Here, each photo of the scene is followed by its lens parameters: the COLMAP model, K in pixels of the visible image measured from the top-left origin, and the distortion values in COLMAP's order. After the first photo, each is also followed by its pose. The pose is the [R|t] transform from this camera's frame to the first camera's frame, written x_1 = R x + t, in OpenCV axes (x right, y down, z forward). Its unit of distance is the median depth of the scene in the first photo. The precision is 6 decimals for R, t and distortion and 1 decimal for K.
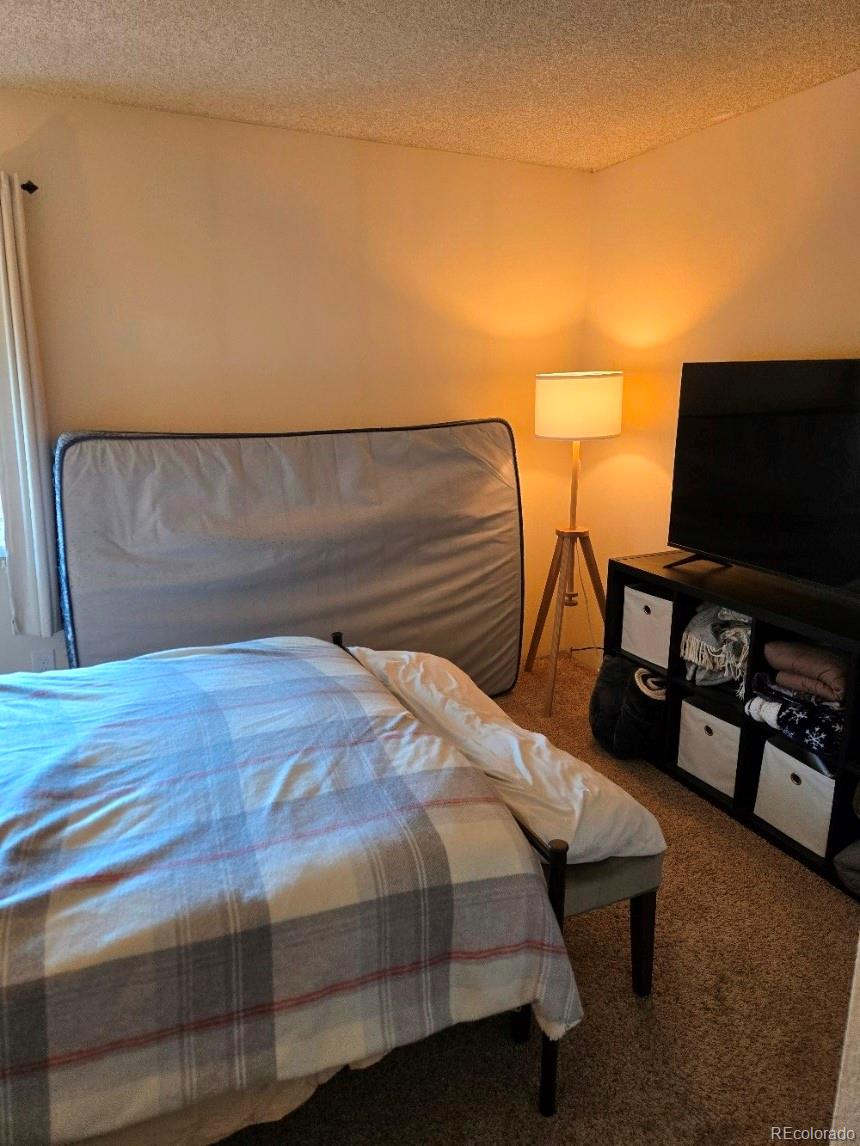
lens RADIAL K [[788.5, 0, 426.3], [0, 788.5, 555.1], [0, 0, 1]] dist [0.073701, -0.060624]
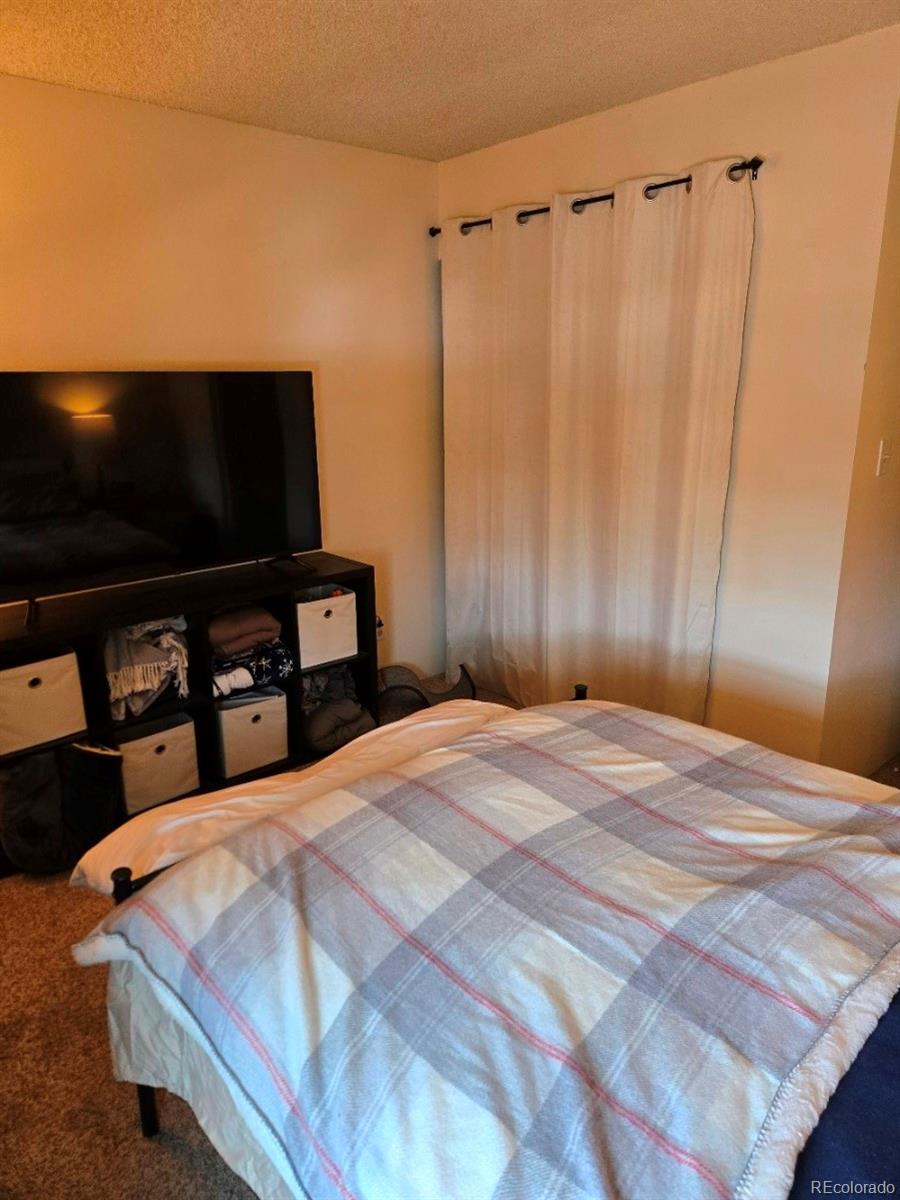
lens RADIAL K [[794.5, 0, 475.5], [0, 794.5, 571.9], [0, 0, 1]] dist [0.089531, 0.000223]
pose [[-0.314708, -0.231828, 0.920443, -0.636314], [0.219126, 0.925777, 0.308092, -0.204434], [-0.923549, 0.298652, -0.240550, 0.824586]]
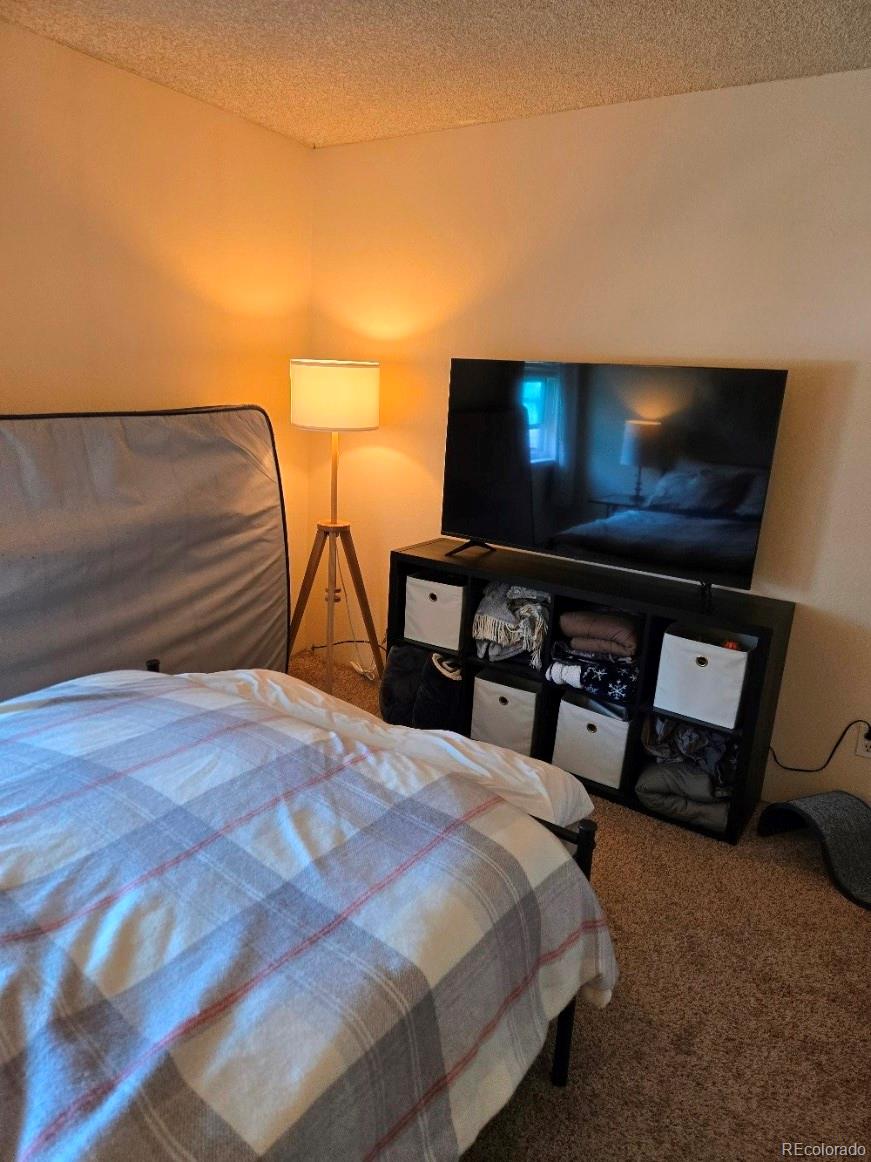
lens RADIAL K [[795.9, 0, 435.5], [0, 795.9, 581.0], [0, 0, 1]] dist [0.087656, -0.076205]
pose [[0.847359, -0.086772, 0.523883, -0.287758], [0.065257, 0.996097, 0.059435, -0.014970], [-0.526995, -0.016175, 0.849714, 0.121829]]
